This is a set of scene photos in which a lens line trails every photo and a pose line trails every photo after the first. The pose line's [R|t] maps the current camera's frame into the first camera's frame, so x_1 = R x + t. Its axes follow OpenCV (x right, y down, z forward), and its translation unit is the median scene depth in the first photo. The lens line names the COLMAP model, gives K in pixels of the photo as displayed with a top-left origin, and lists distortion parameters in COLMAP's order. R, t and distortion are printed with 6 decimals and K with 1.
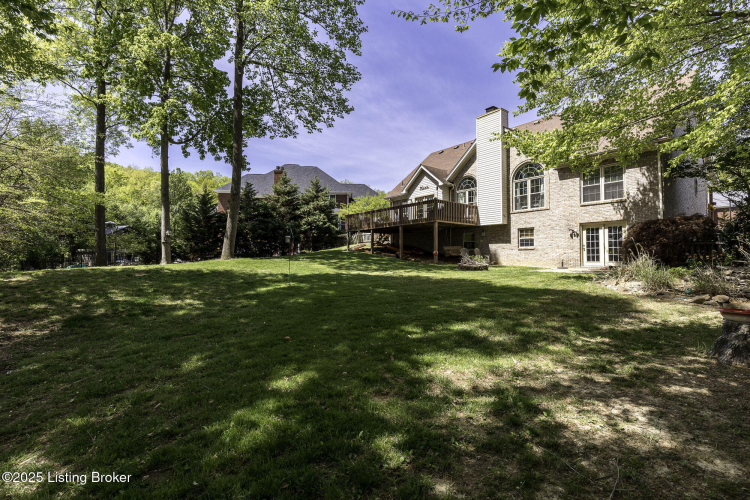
lens RADIAL K [[348.5, 0, 375.0], [0, 348.5, 250.0], [0, 0, 1]] dist [0.000047, -0.000176]
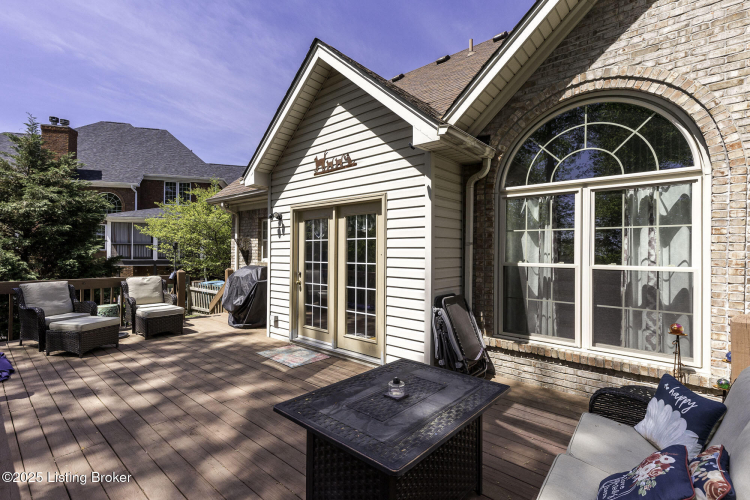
lens RADIAL K [[348.5, 0, 375.0], [0, 348.5, 250.0], [0, 0, 1]] dist [0.000047, -0.000176]
pose [[0.985946, 0.026657, 0.164924, 0.163292], [-0.028041, 0.999588, 0.006073, -0.159744], [-0.164694, -0.010612, 0.986288, 0.977631]]
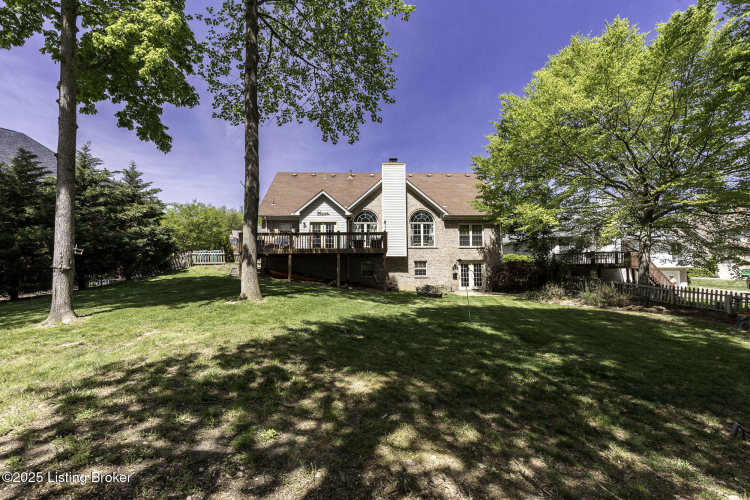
lens RADIAL K [[348.5, 0, 375.0], [0, 348.5, 250.0], [0, 0, 1]] dist [0.000047, -0.000176]
pose [[0.599988, 0.060663, 0.797706, -0.679597], [-0.016390, 0.997844, -0.063555, -0.018385], [-0.799841, 0.025057, 0.599688, 0.357411]]
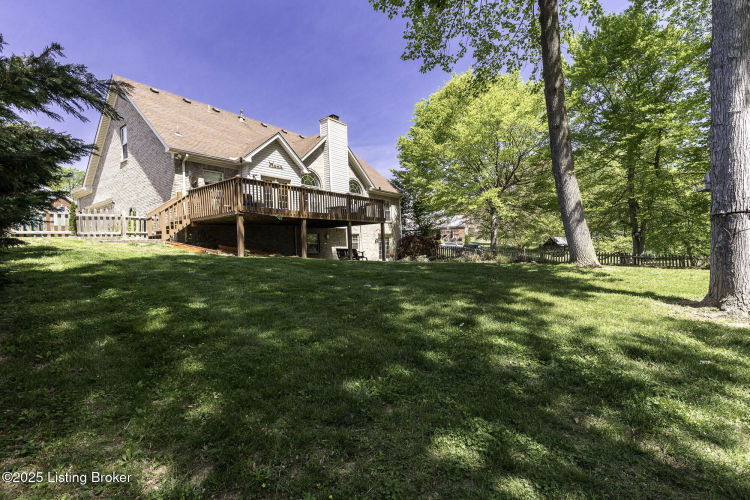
lens RADIAL K [[348.5, 0, 375.0], [0, 348.5, 250.0], [0, 0, 1]] dist [0.000047, -0.000176]
pose [[-0.236373, 0.007627, 0.971633, -0.743103], [0.003175, 0.999970, -0.007077, 0.001798], [-0.971657, 0.001413, -0.236390, 1.192469]]
